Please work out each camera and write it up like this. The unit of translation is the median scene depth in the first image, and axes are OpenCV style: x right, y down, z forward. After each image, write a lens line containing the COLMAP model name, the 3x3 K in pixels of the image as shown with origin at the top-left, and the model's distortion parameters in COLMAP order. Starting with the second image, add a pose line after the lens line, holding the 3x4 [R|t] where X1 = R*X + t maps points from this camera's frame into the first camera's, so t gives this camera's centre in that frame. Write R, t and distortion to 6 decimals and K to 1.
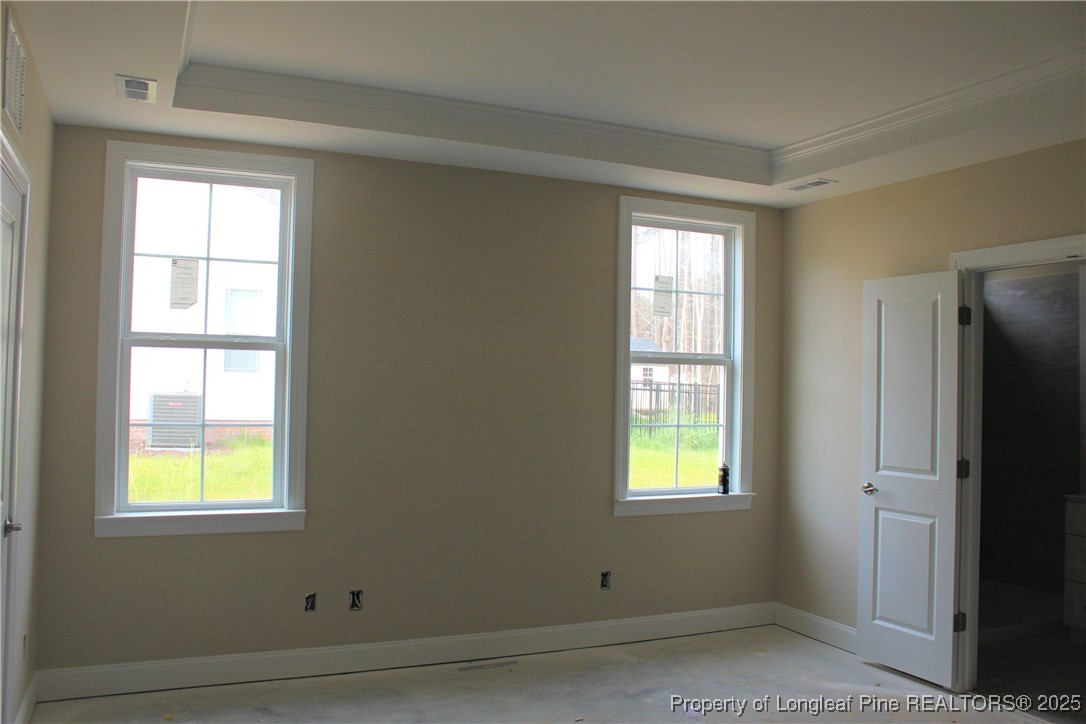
lens RADIAL K [[886.3, 0, 540.2], [0, 886.3, 354.7], [0, 0, 1]] dist [-0.161176, 0.138686]
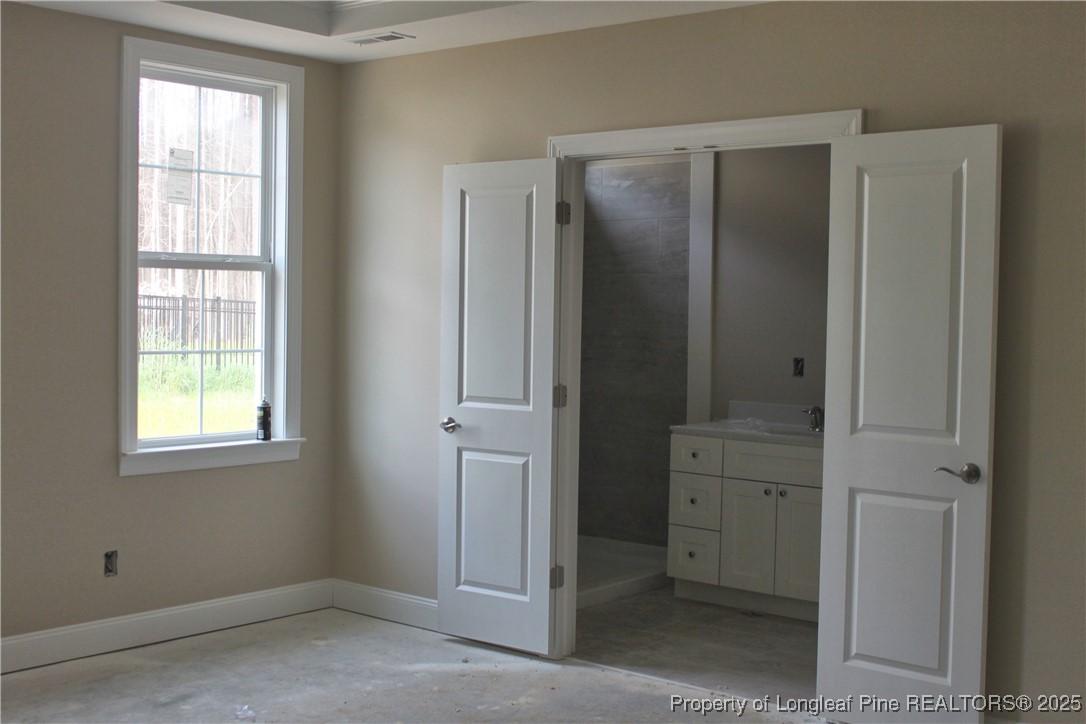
lens RADIAL K [[1348.4, 0, 543.0], [0, 1348.4, 362.0], [0, 0, 1]] dist [-0.144193, 0.003895]
pose [[0.899855, -0.023676, 0.435546, -0.080179], [-0.011633, 0.996868, 0.078224, -0.002672], [-0.436034, -0.075457, 0.896761, -0.145780]]
